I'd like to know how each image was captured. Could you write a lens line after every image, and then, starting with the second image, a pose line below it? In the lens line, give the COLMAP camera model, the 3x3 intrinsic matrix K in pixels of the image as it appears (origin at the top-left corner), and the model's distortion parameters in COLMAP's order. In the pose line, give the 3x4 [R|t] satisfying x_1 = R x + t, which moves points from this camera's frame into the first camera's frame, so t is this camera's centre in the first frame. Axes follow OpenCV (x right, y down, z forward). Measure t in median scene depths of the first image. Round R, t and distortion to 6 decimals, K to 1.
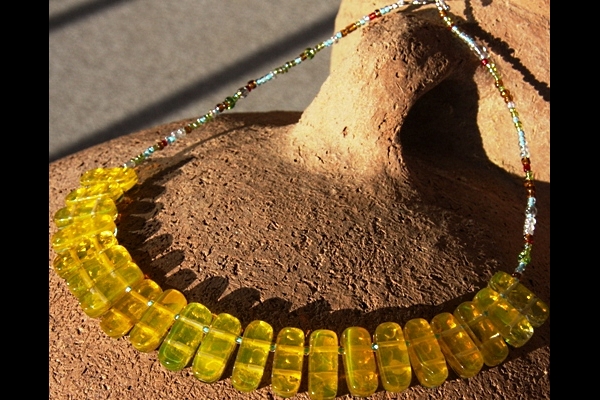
lens RADIAL K [[1206.1, 0, 300.0], [0, 1206.1, 200.0], [0, 0, 1]] dist [0.032236, 0.115742]
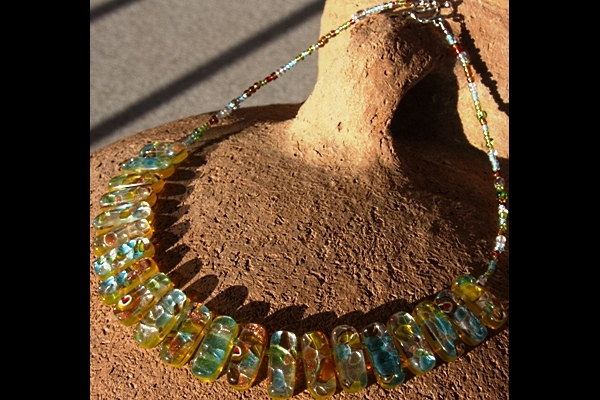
lens RADIAL K [[957.5, 0, 310.5], [0, 957.5, 186.0], [0, 0, 1]] dist [-0.015162, -0.011981]
pose [[0.998269, -0.052026, 0.027445, -0.015801], [0.050842, 0.997815, 0.042205, -0.041922], [-0.029581, -0.040737, 0.998732, 0.138543]]
